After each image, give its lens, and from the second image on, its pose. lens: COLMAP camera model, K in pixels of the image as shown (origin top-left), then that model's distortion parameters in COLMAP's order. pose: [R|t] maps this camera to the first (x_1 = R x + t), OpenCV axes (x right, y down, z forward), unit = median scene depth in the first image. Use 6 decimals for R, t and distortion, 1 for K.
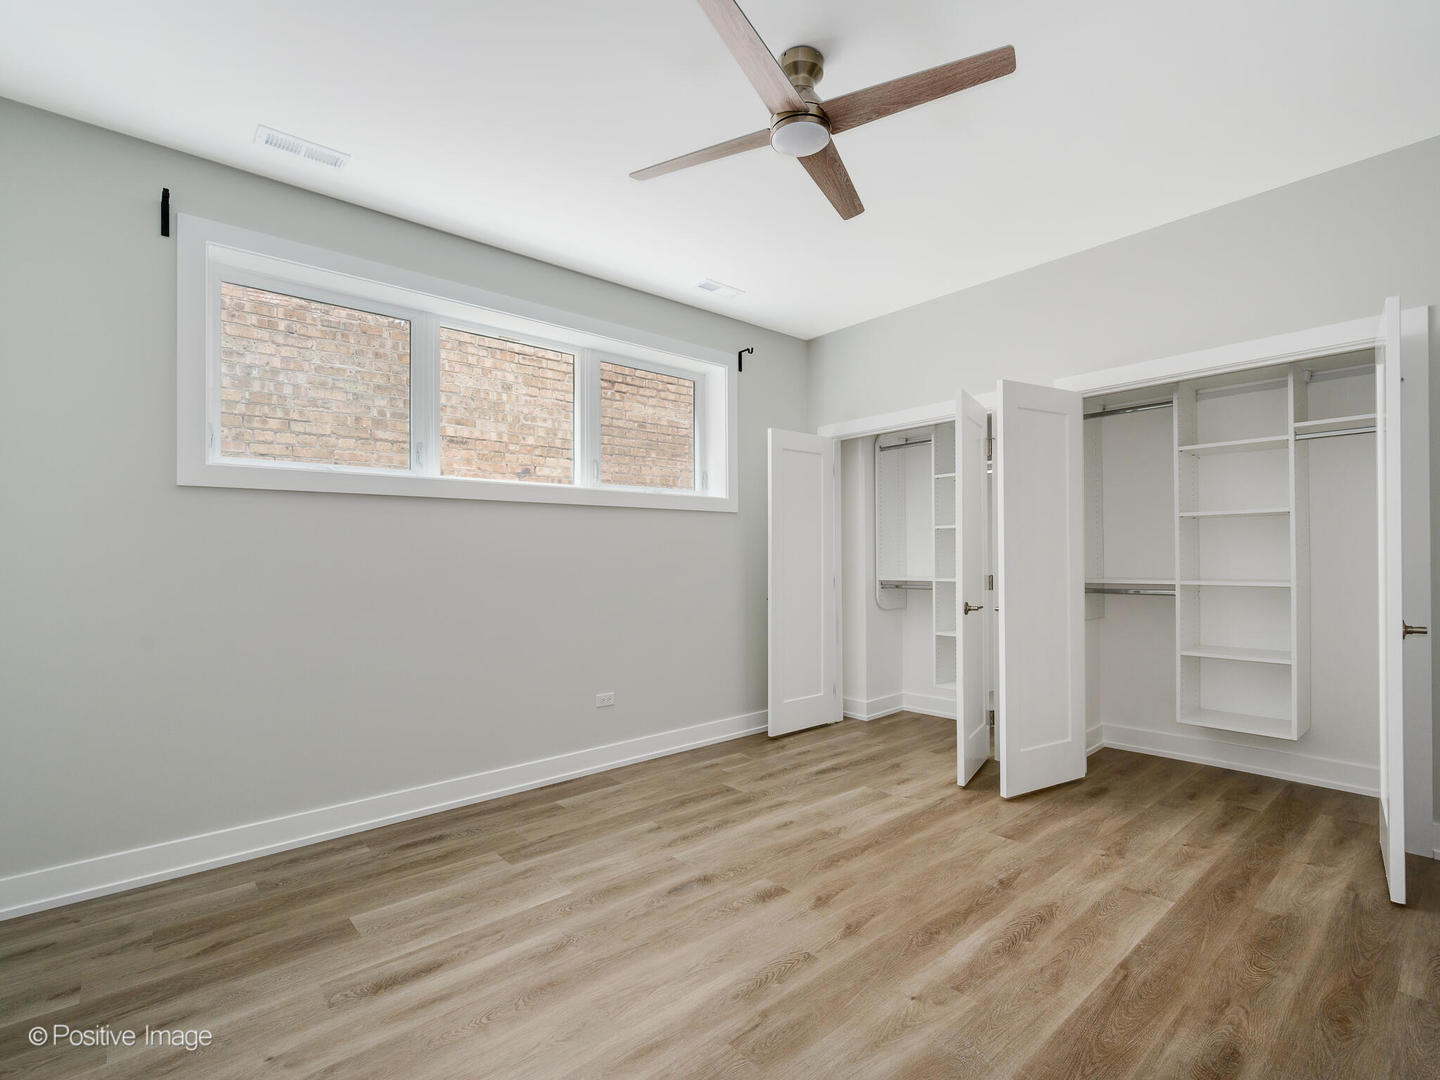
lens RADIAL K [[669.3, 0, 725.9], [0, 669.3, 549.1], [0, 0, 1]] dist [0.000765, 0.000154]
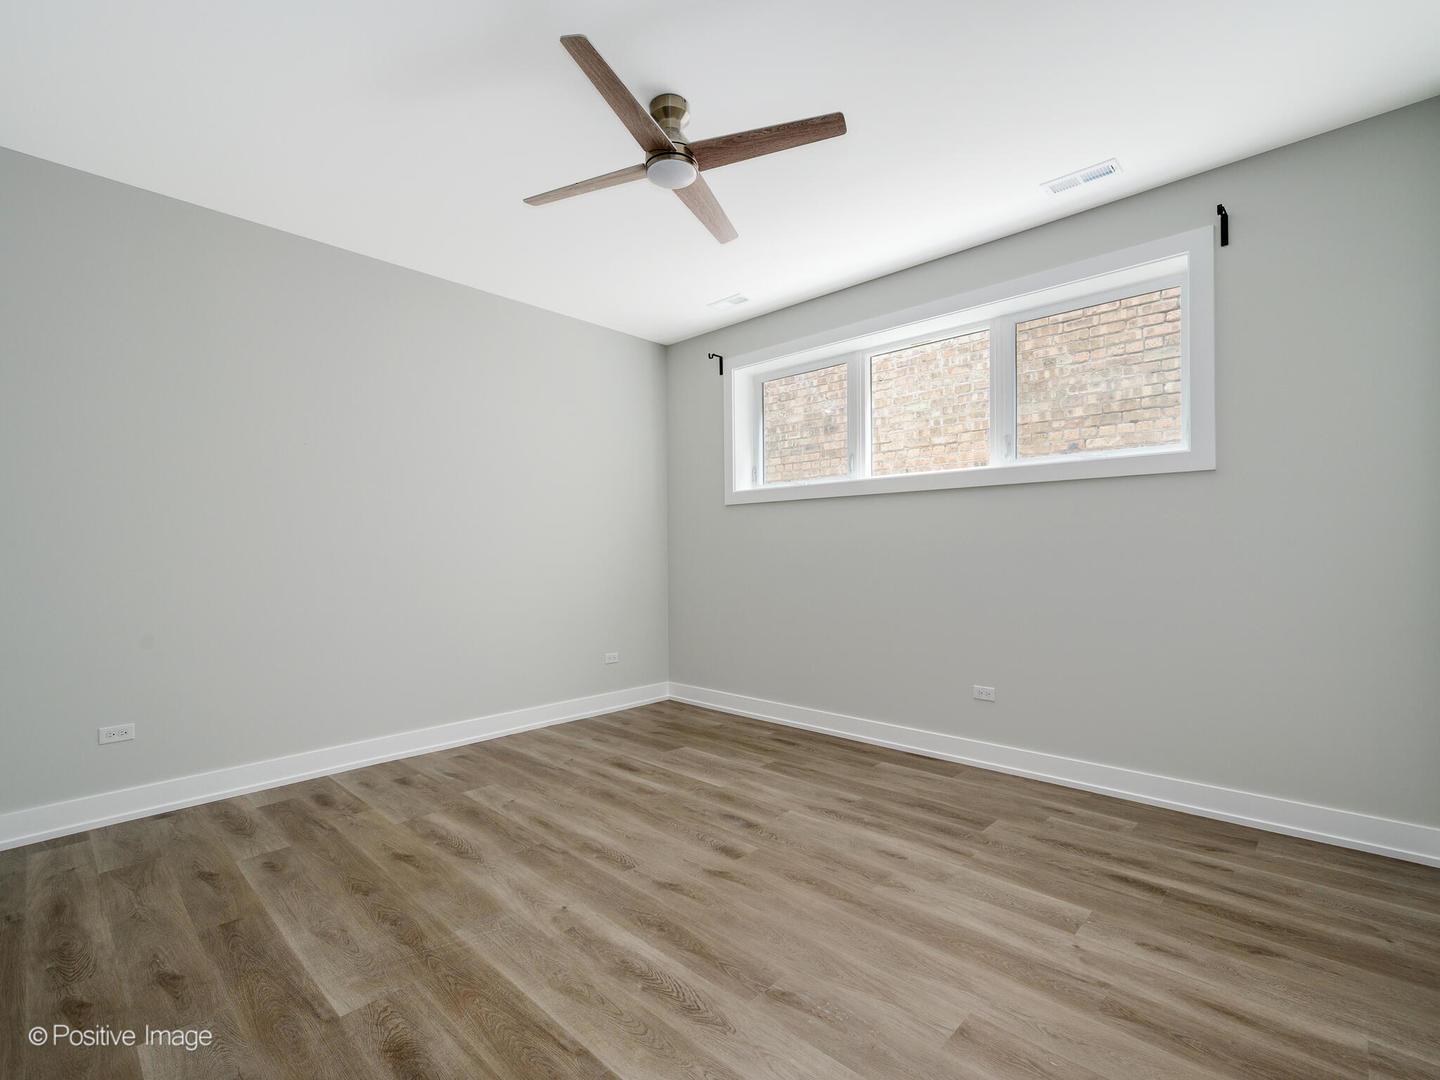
lens RADIAL K [[650.3, 0, 720.0], [0, 650.3, 540.0], [0, 0, 1]] dist [-0.000821, -0.000207]
pose [[0.110755, -0.006659, -0.993825, 0.747992], [0.019323, 0.999803, -0.004545, 0.008546], [0.993660, -0.018700, 0.110862, 0.585845]]
